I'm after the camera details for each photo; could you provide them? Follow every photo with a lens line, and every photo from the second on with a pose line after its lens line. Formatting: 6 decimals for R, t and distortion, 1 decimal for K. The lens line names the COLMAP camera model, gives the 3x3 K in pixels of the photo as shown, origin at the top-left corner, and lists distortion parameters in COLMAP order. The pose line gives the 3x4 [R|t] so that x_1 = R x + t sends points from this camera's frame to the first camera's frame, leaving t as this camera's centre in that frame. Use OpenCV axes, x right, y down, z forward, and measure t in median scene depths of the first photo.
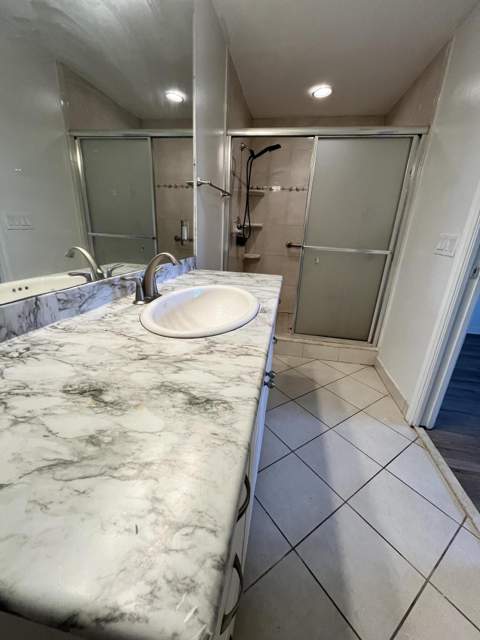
lens RADIAL K [[259.5, 0, 240.3], [0, 259.5, 318.5], [0, 0, 1]] dist [-0.001126, -0.000379]
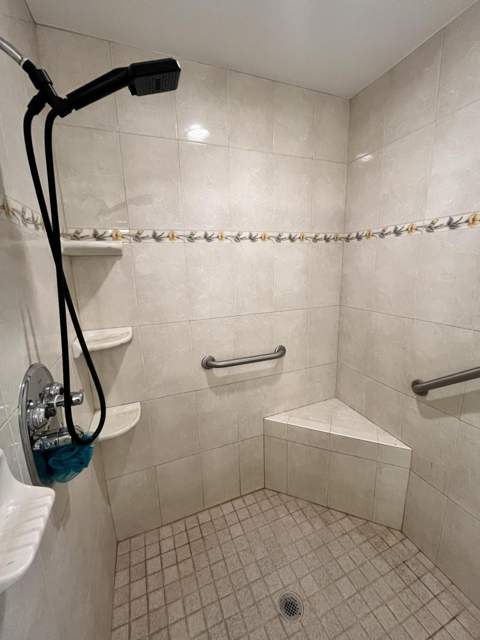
lens RADIAL K [[259.5, 0, 240.3], [0, 259.5, 318.5], [0, 0, 1]] dist [-0.001126, -0.000379]
pose [[0.833007, -0.182842, 0.522176, 0.028793], [0.255549, 0.964257, -0.070029, -0.323401], [-0.490707, 0.191776, 0.849958, 0.635669]]
